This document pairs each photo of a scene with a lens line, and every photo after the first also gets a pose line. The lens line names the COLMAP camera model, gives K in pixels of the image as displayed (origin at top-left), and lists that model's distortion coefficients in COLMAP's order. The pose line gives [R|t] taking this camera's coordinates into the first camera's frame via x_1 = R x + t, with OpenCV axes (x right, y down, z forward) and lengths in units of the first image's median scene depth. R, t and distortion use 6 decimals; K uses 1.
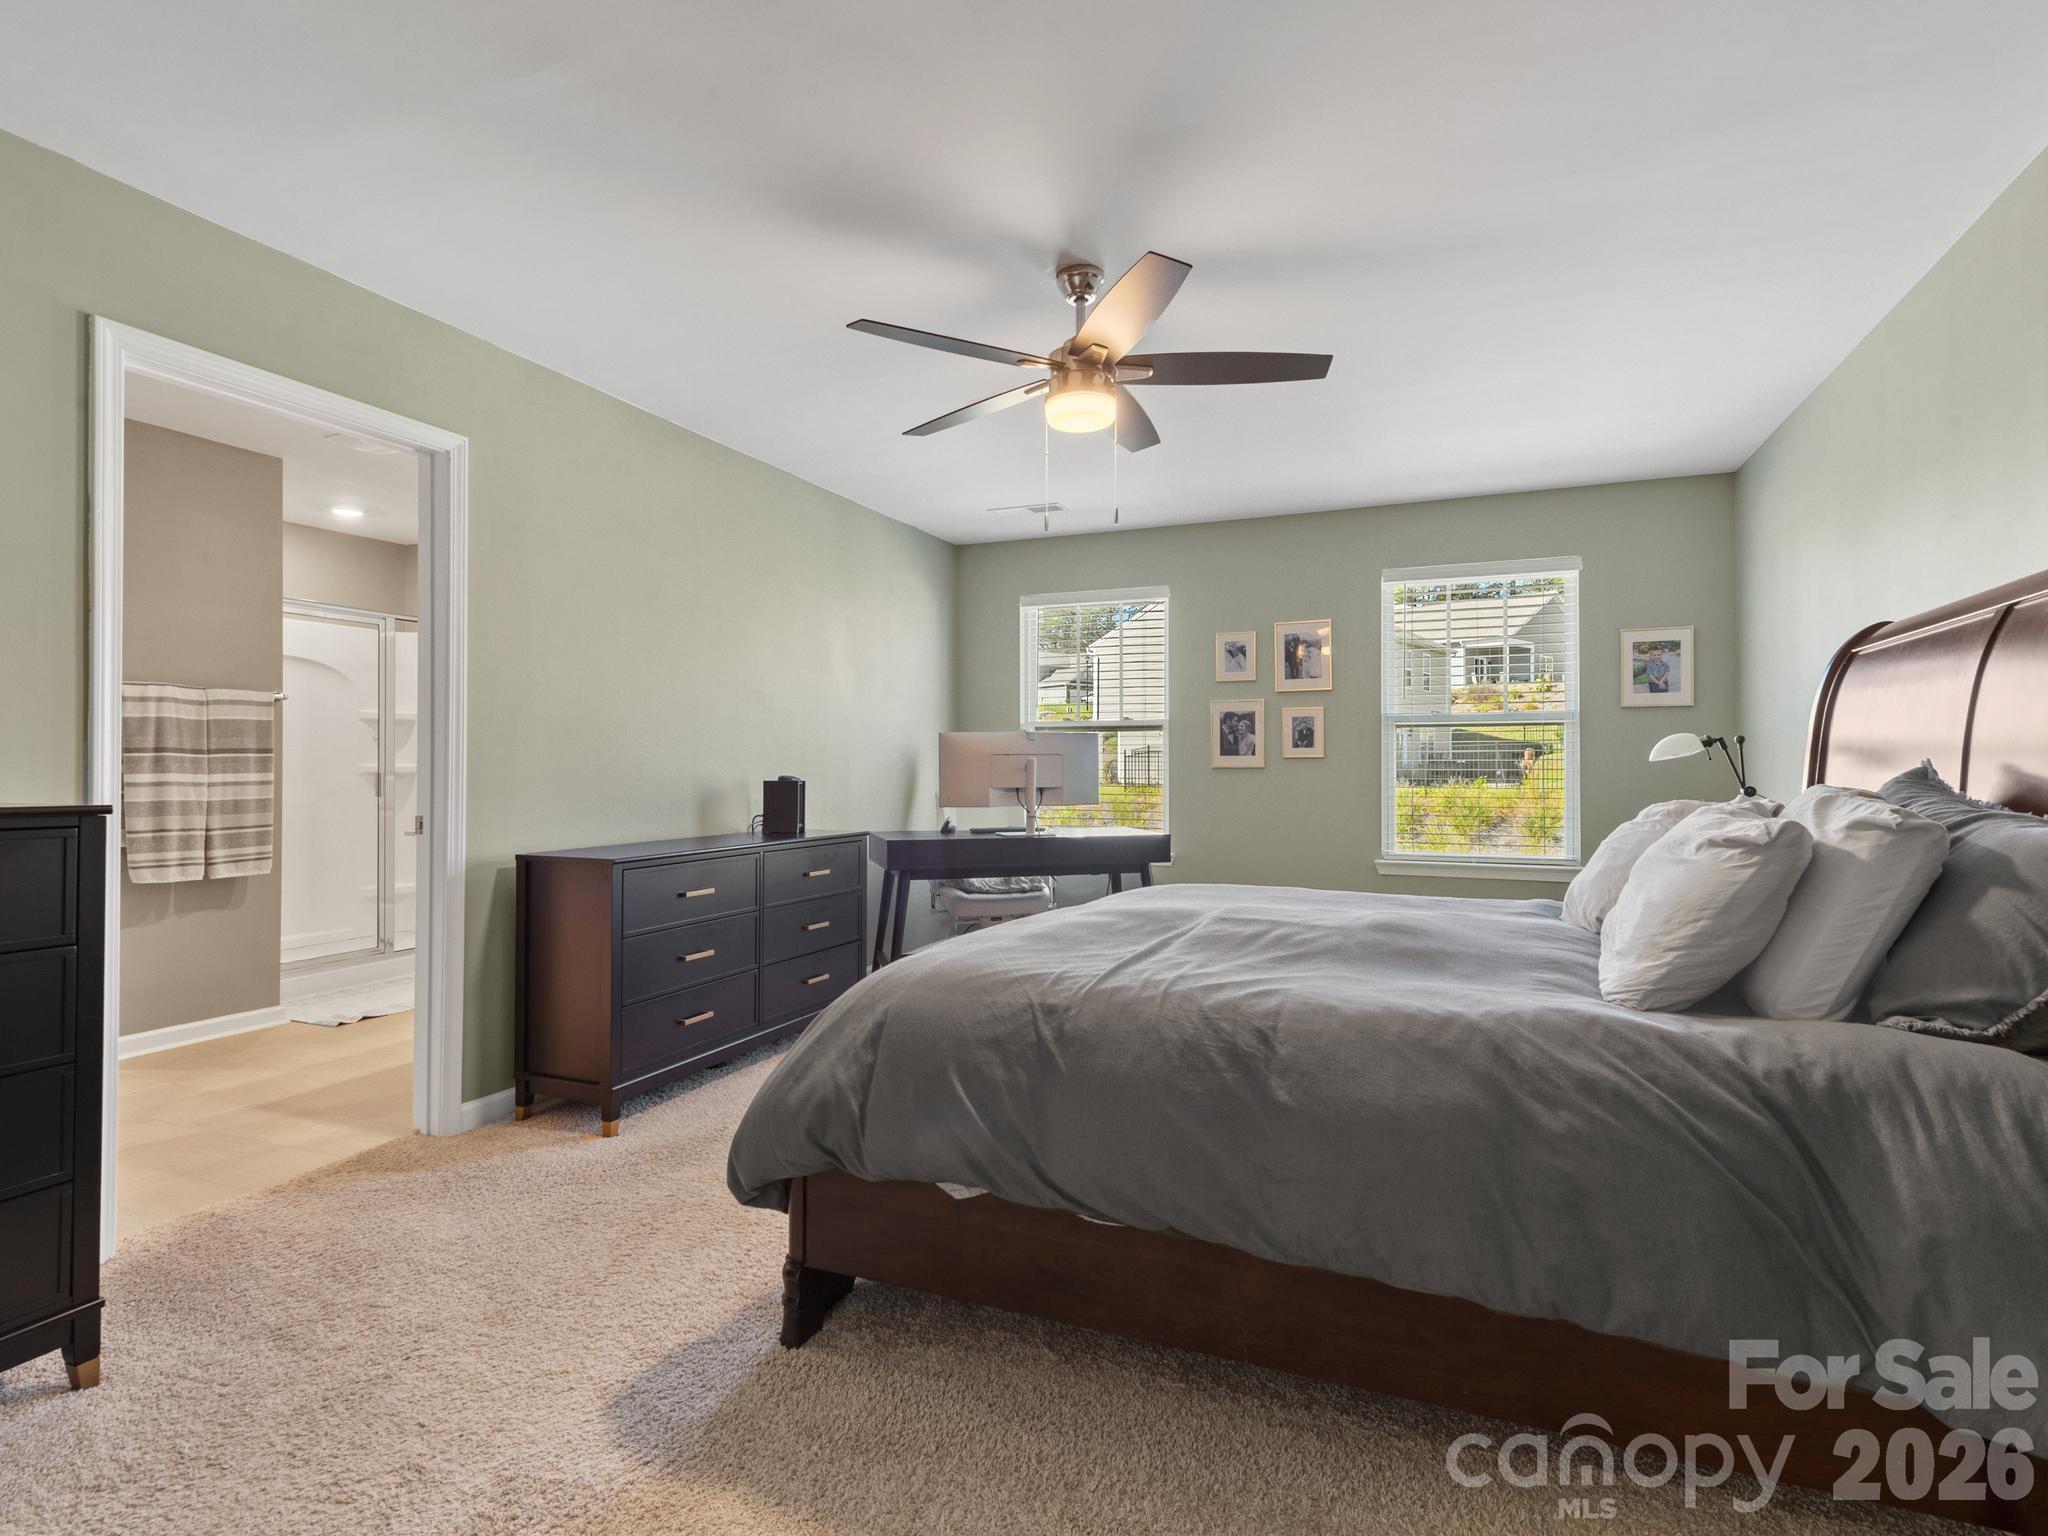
lens RADIAL K [[1006.2, 0, 1016.8], [0, 1006.2, 763.6], [0, 0, 1]] dist [0.014788, -0.004178]
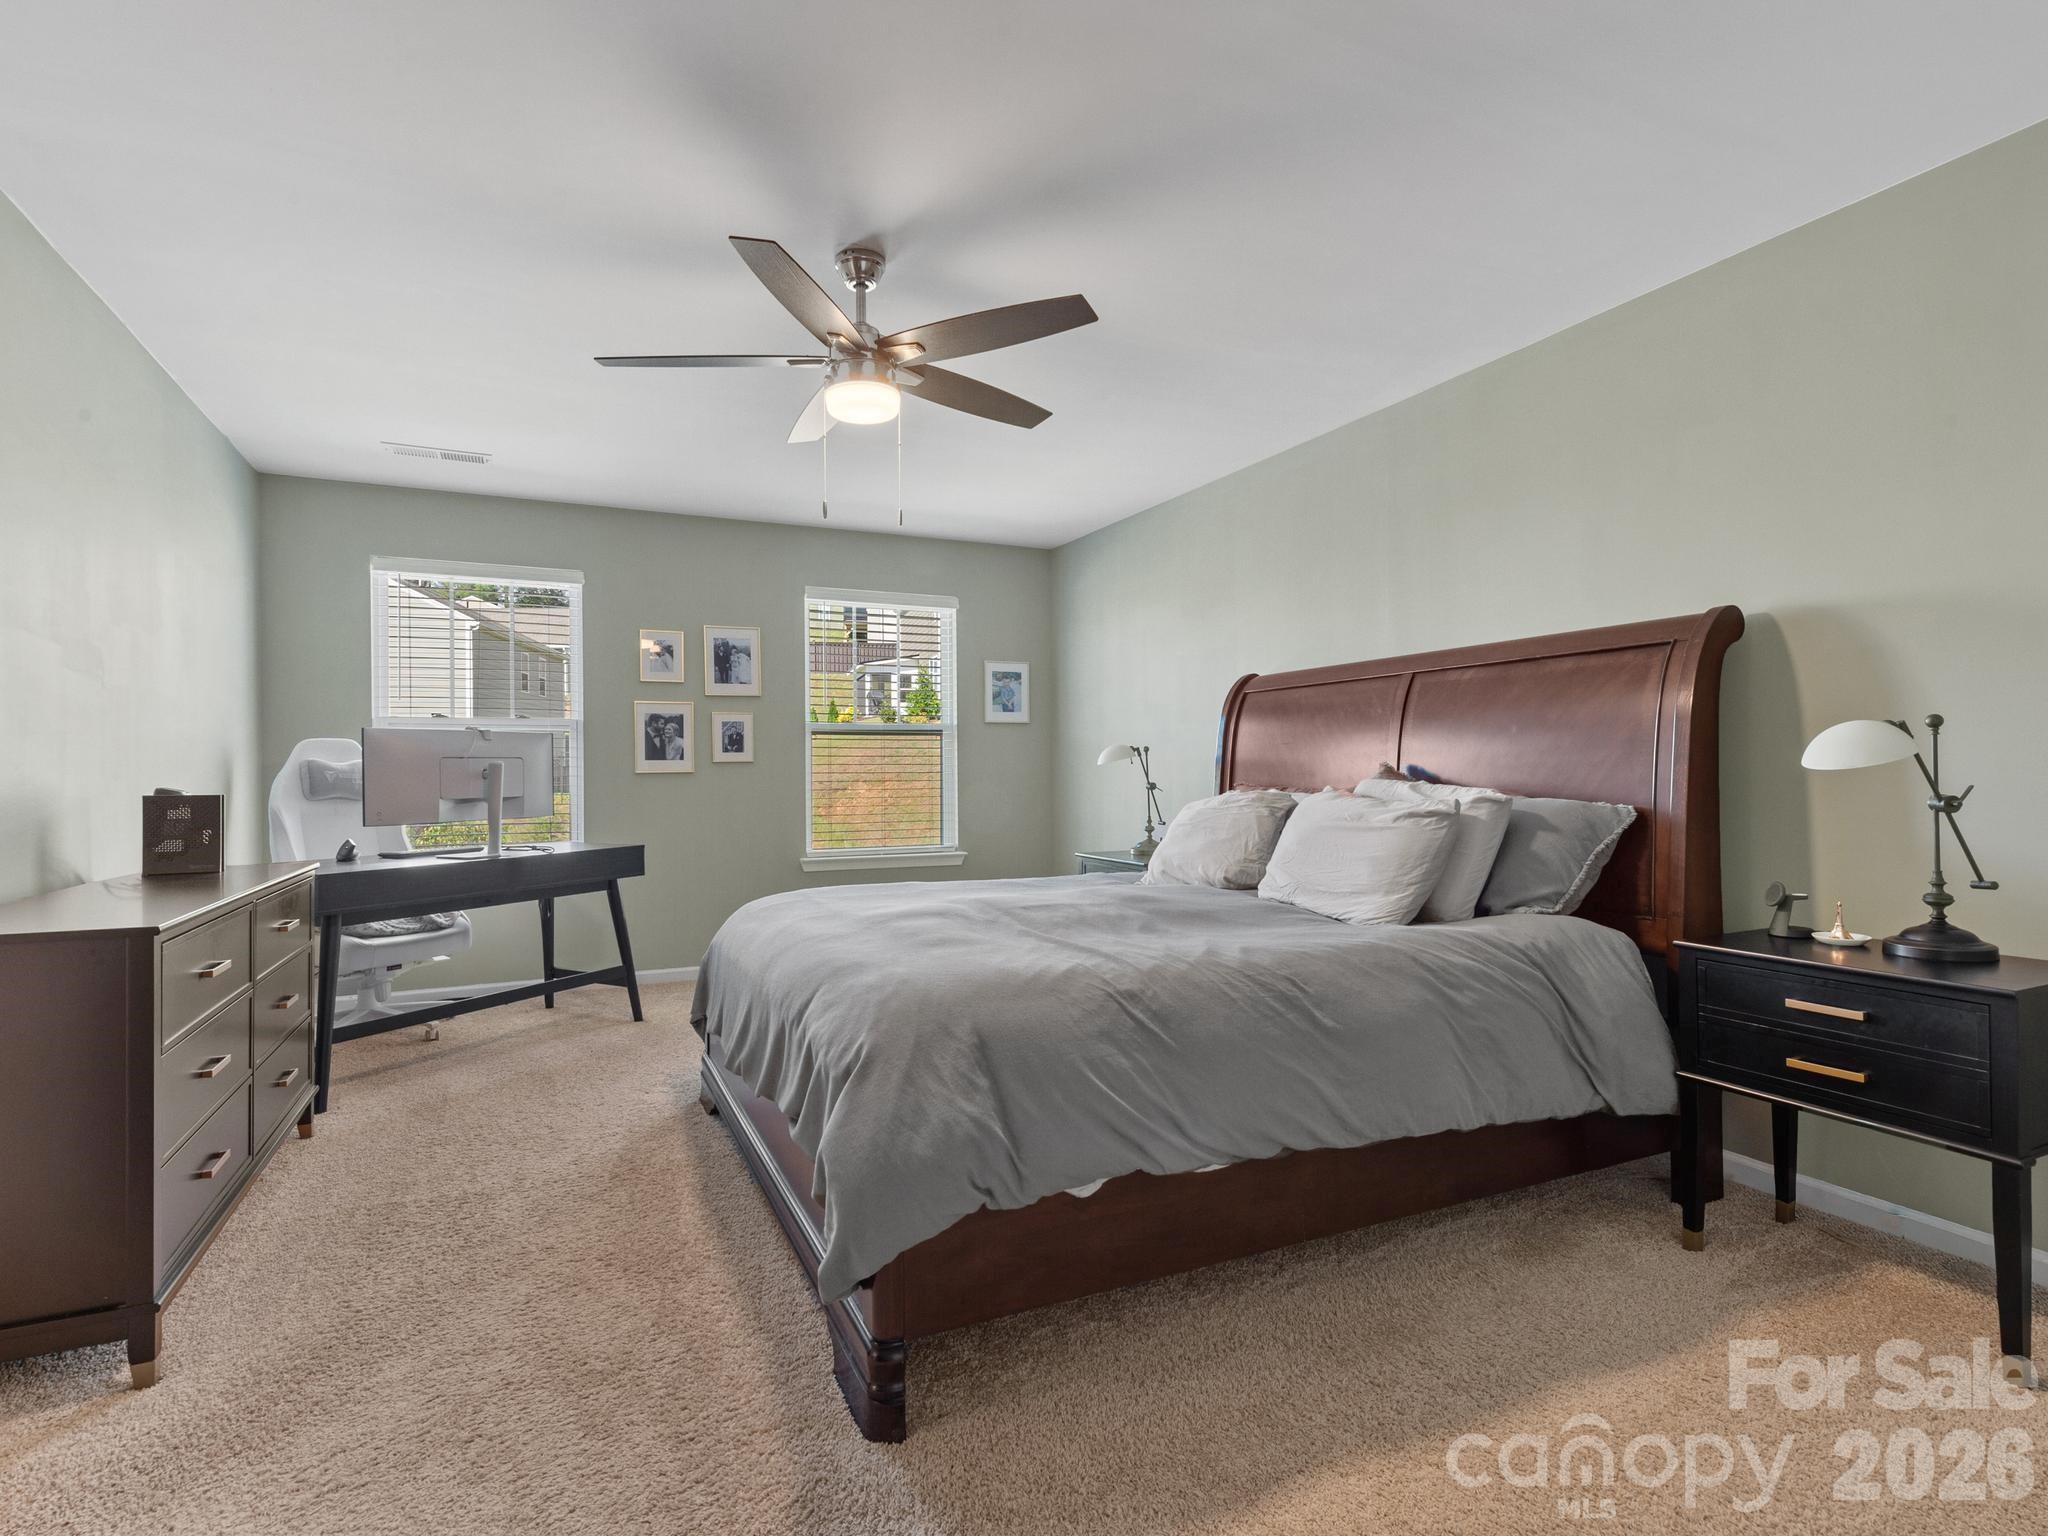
lens RADIAL K [[1006.2, 0, 1003.2], [0, 1006.2, 769.9], [0, 0, 1]] dist [0.014788, -0.004178]
pose [[0.691426, -0.003304, 0.722440, -0.284055], [0.003572, 0.999993, 0.001155, 0.001565], [-0.722439, 0.001782, 0.691433, 0.123140]]
